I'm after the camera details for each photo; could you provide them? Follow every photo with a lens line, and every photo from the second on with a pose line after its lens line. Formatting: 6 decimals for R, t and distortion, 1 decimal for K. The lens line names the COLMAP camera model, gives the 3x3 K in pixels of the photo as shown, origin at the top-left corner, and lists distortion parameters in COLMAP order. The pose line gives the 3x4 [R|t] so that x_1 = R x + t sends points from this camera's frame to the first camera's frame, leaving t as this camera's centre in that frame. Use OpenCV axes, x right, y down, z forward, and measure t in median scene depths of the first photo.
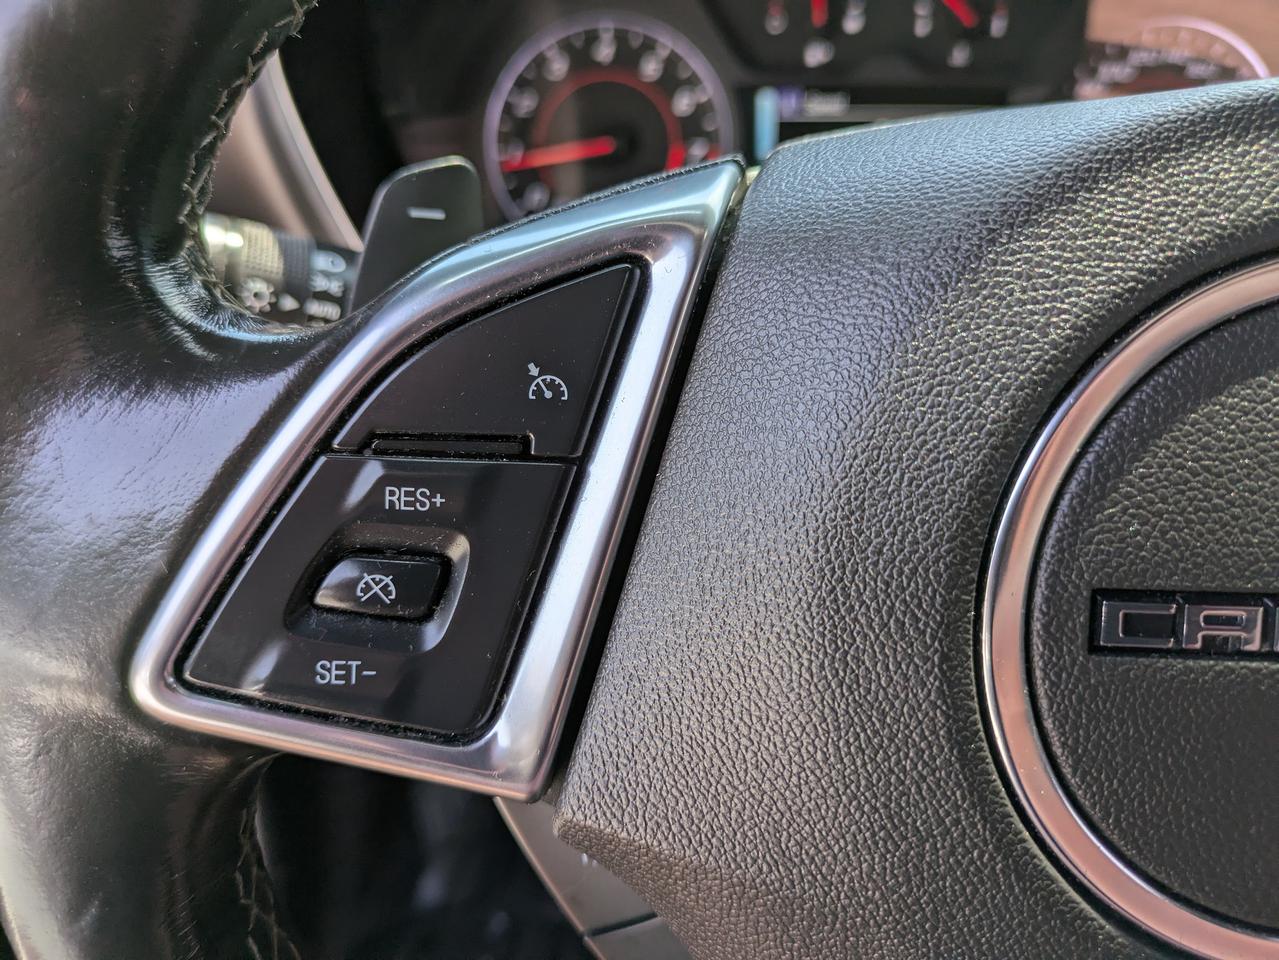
lens RADIAL K [[940.9, 0, 637.6], [0, 940.9, 454.0], [0, 0, 1]] dist [-0.001149, -0.002883]
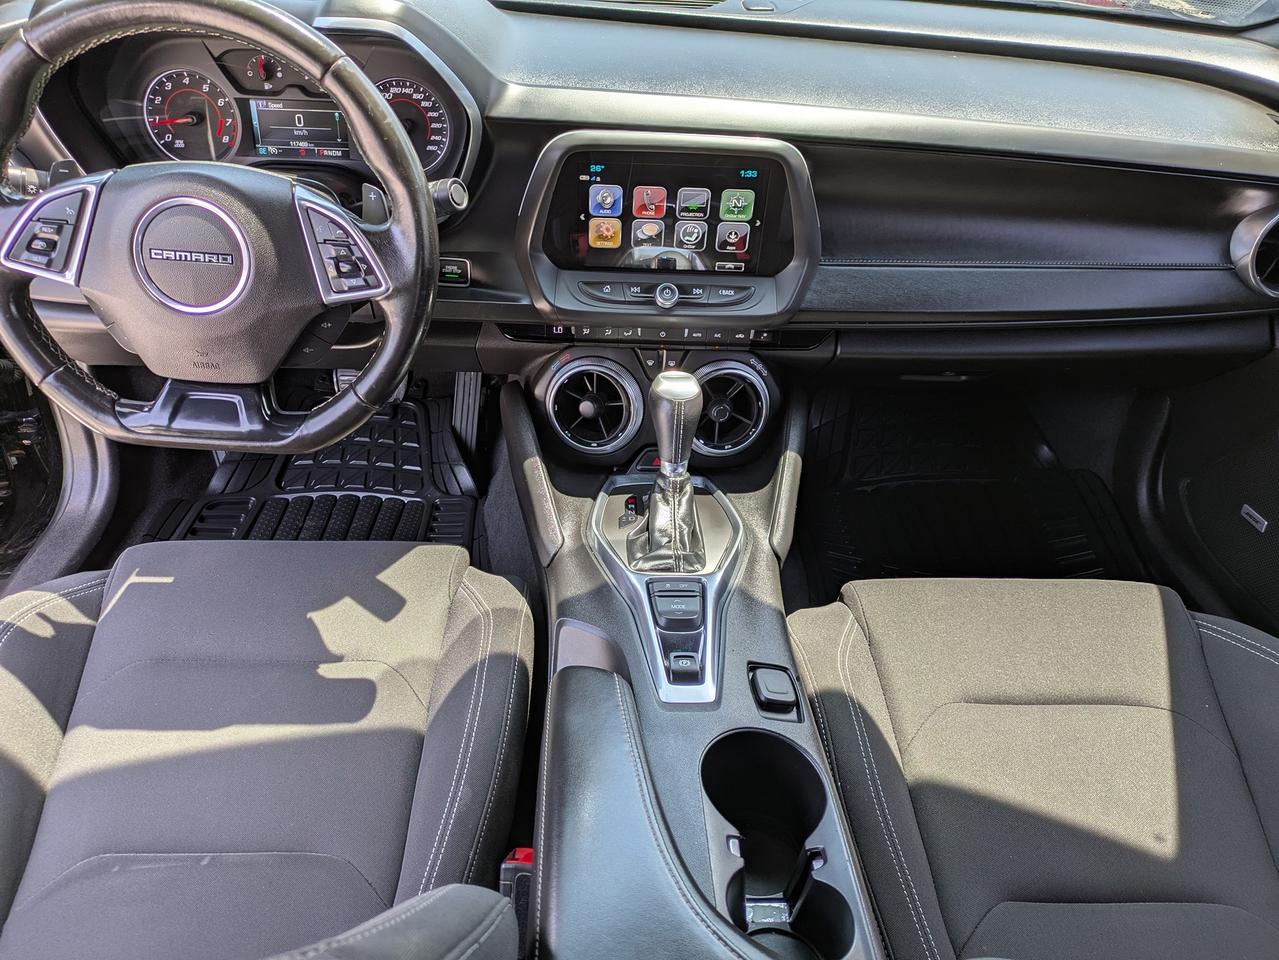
lens RADIAL K [[944.7, 0, 638.1], [0, 944.7, 472.5], [0, 0, 1]] dist [-0.006266, -0.008808]
pose [[0.997580, 0.007397, 0.069139, 3.037485], [-0.019386, 0.984486, 0.174389, 0.439991], [-0.066776, -0.175308, 0.982246, -5.277780]]
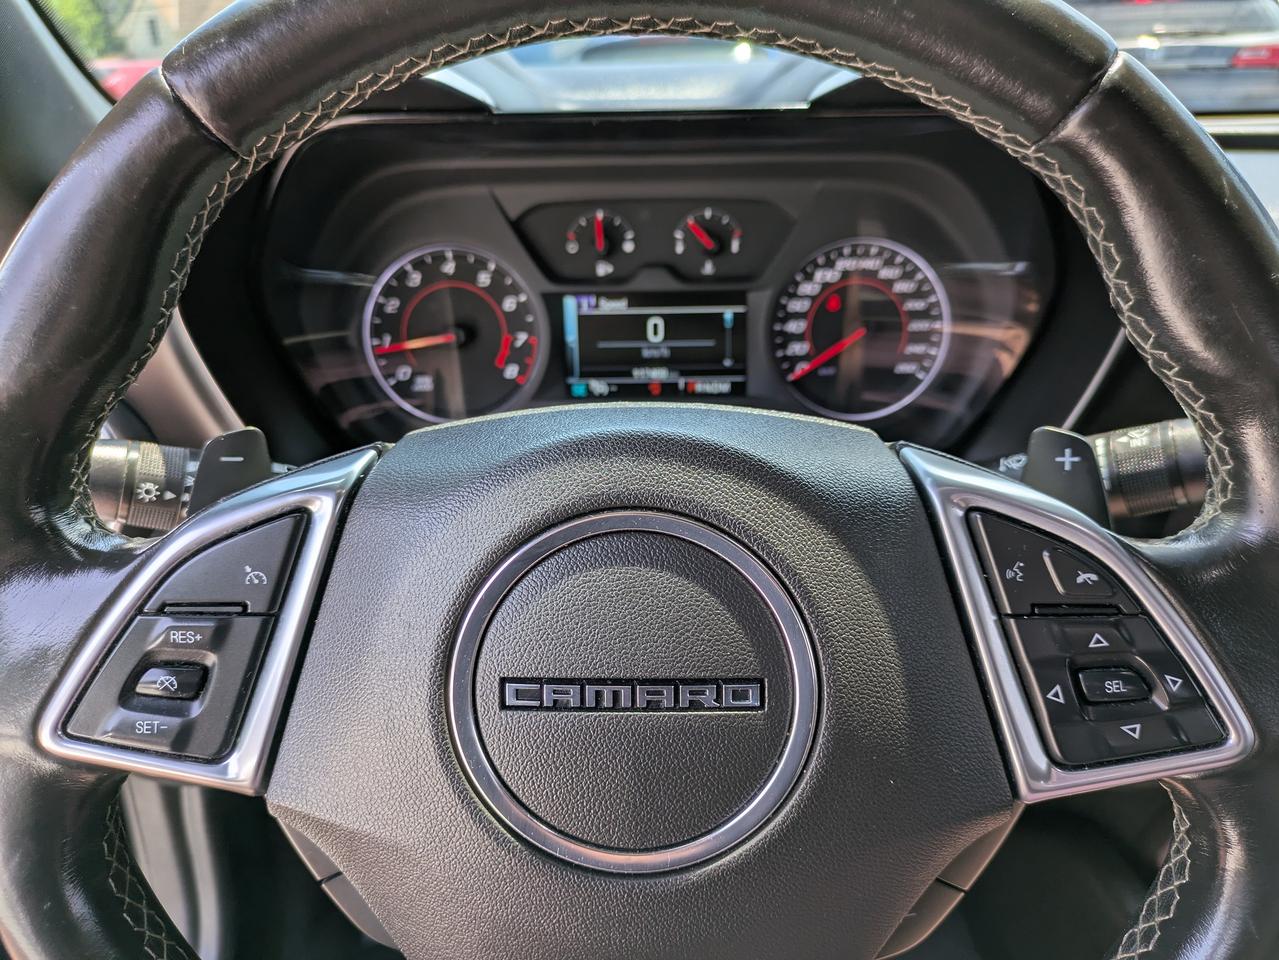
lens RADIAL K [[926.4, 0, 640.0], [0, 926.4, 488.3], [0, 0, 1]] dist [0.006826, -0.002892]
pose [[0.999809, -0.019514, -0.001065, 0.696397], [0.019451, 0.998900, -0.042668, -0.156106], [0.001896, 0.042639, 0.999089, -0.916335]]
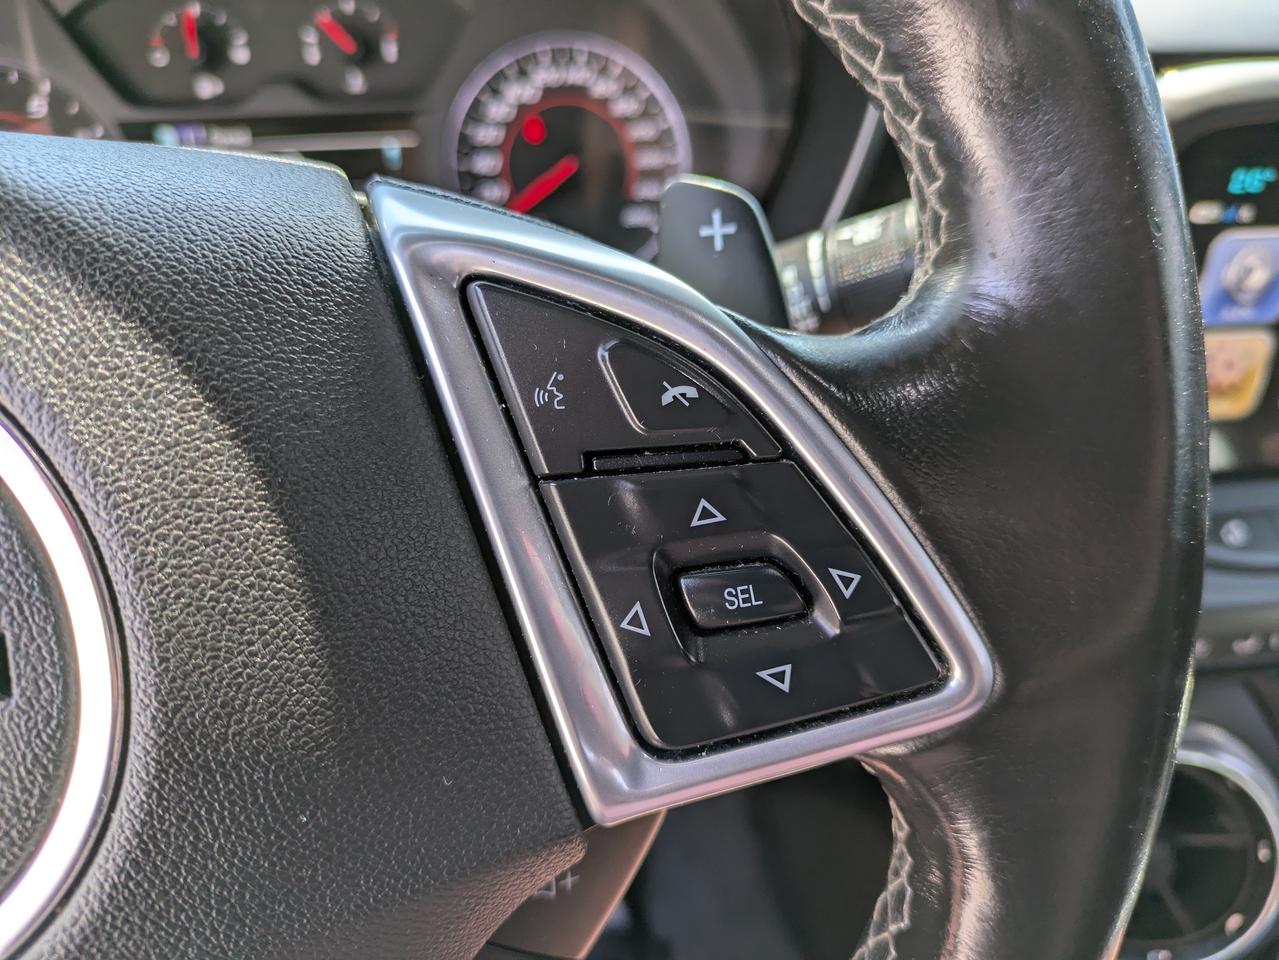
lens RADIAL K [[928.2, 0, 641.1], [0, 928.2, 485.0], [0, 0, 1]] dist [0.003163, -0.030626]
pose [[0.991058, -0.077756, 0.108435, 1.454404], [0.078337, 0.996926, -0.001099, 0.059400], [-0.108016, 0.009584, 0.994103, 0.019464]]
